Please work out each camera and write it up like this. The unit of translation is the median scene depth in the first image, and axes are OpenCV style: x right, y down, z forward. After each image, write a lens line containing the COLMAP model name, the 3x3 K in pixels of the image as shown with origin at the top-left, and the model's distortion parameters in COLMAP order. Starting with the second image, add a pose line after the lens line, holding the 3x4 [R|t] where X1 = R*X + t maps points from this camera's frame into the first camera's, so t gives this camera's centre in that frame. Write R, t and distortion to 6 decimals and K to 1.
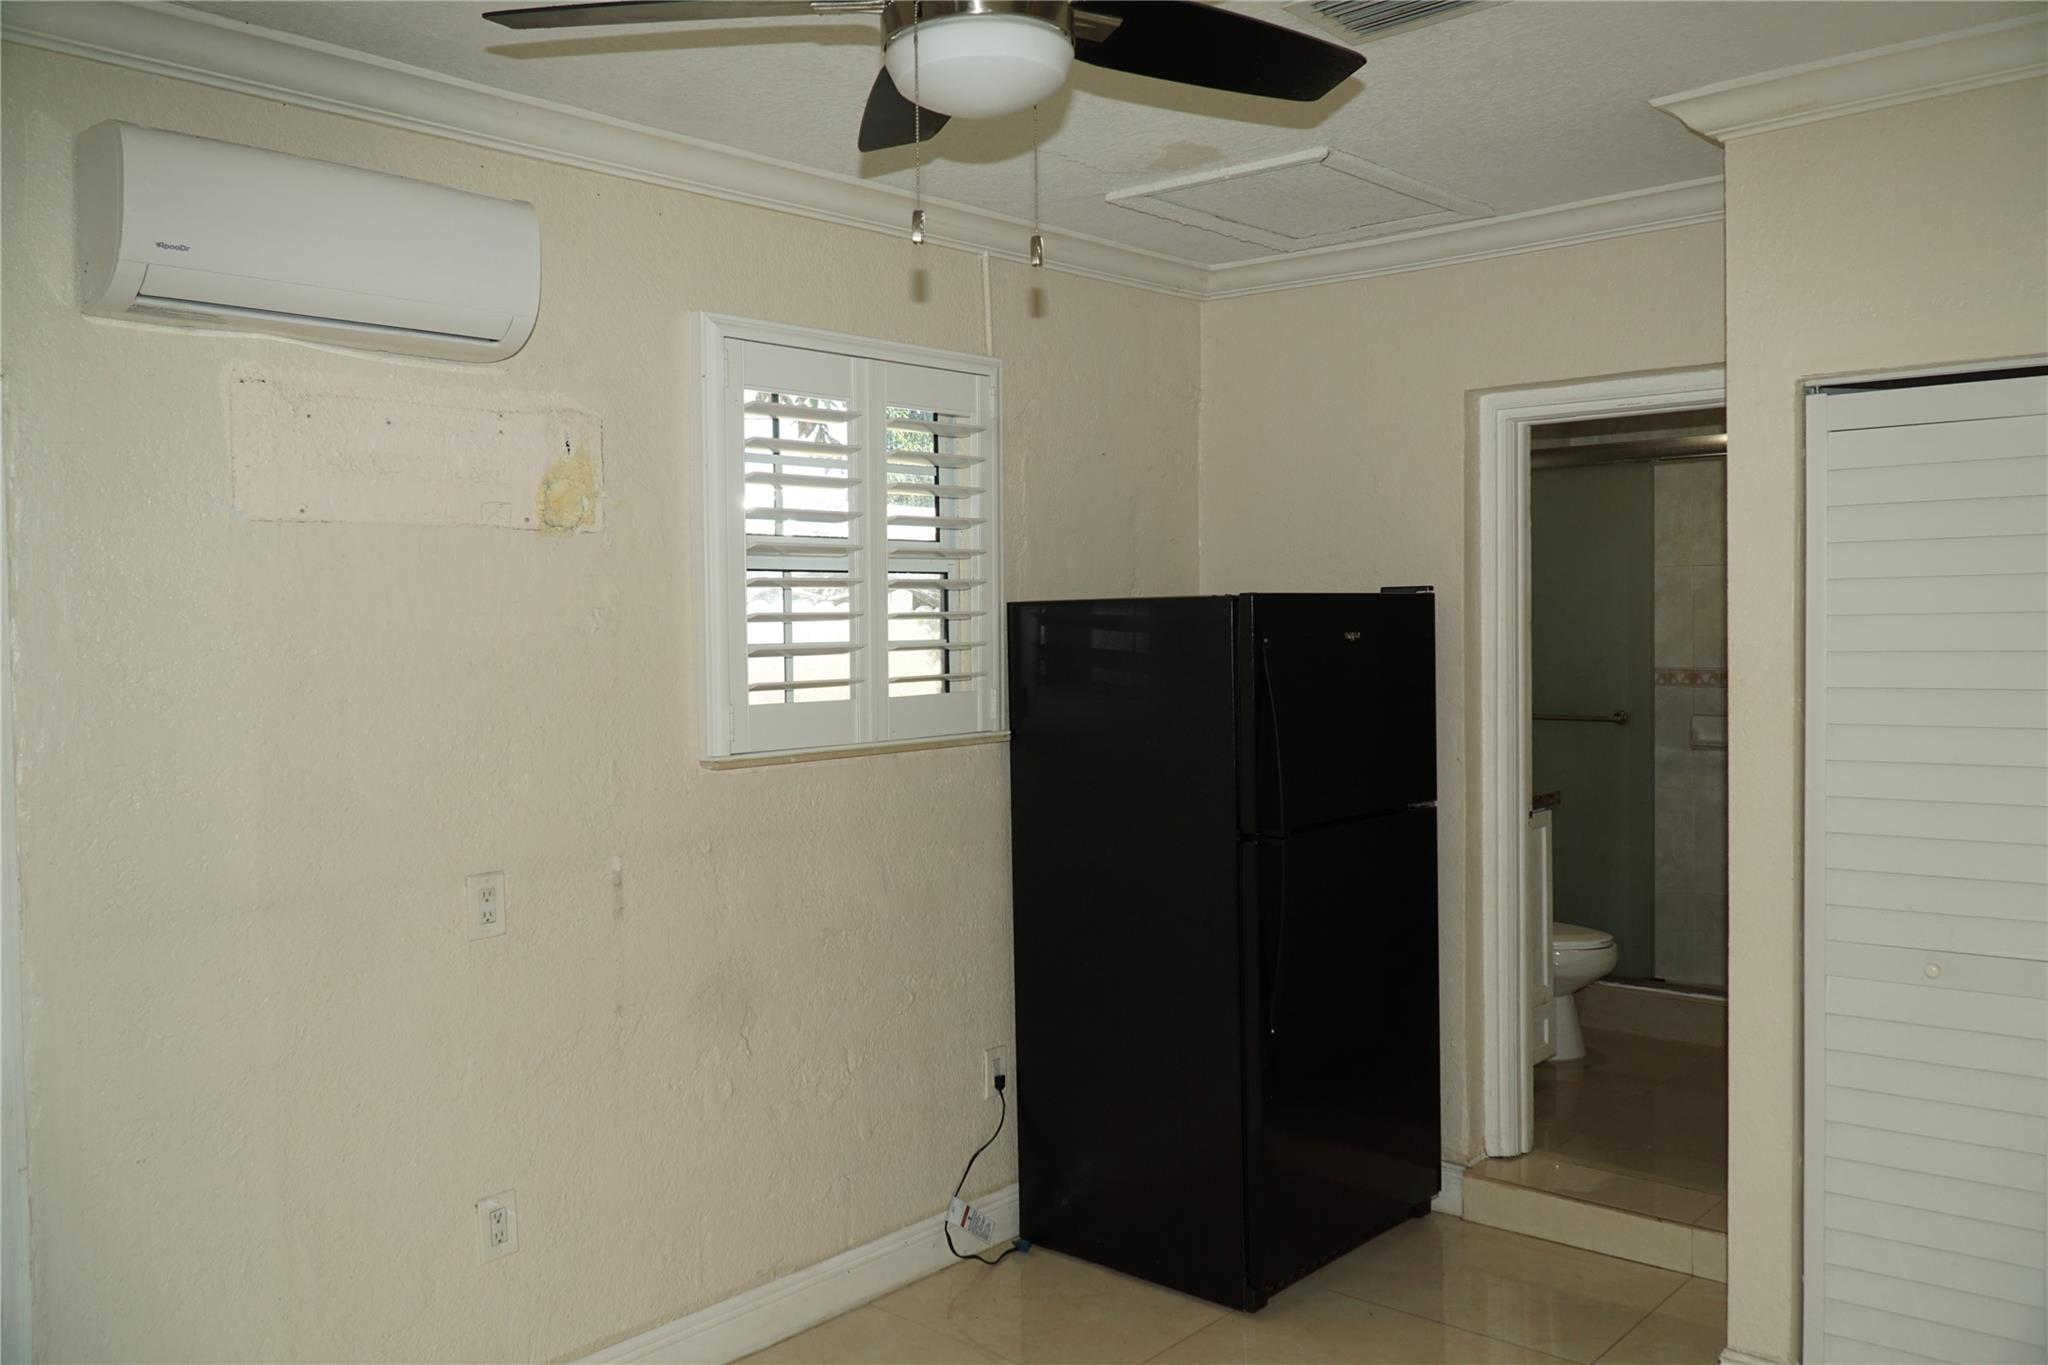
lens RADIAL K [[1696.0, 0, 1070.0], [0, 1696.0, 678.8], [0, 0, 1]] dist [0.032952, -0.078298]
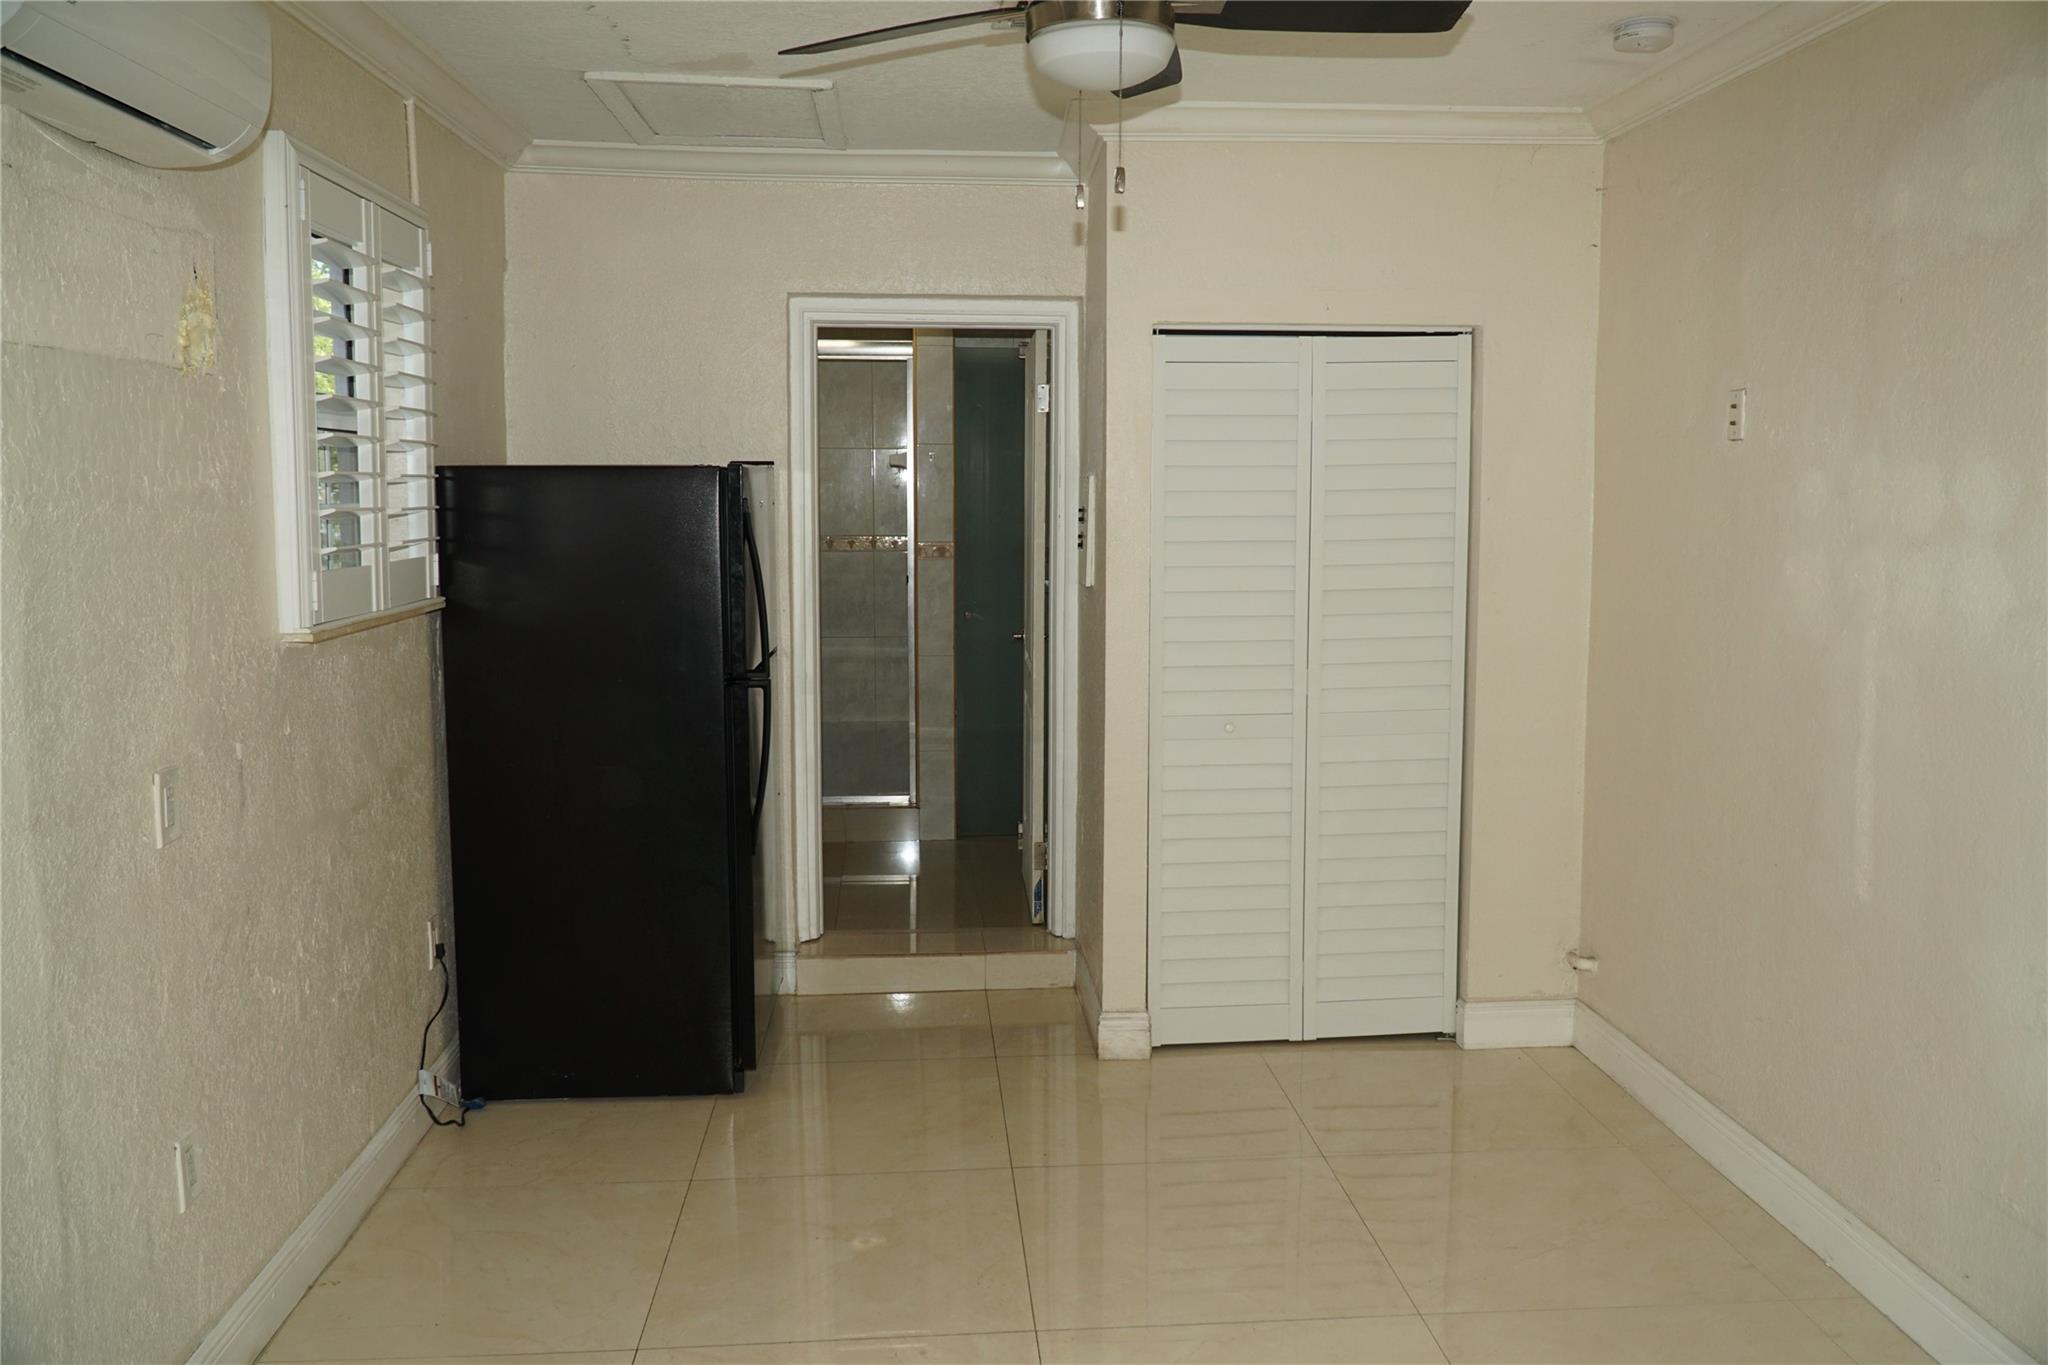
lens RADIAL K [[1696.0, 0, 1070.0], [0, 1696.0, 678.8], [0, 0, 1]] dist [0.032952, -0.078298]
pose [[0.678026, -0.066743, 0.732002, -0.569585], [0.016706, 0.997011, 0.075433, 0.010366], [-0.734849, -0.038917, 0.677114, 0.066639]]
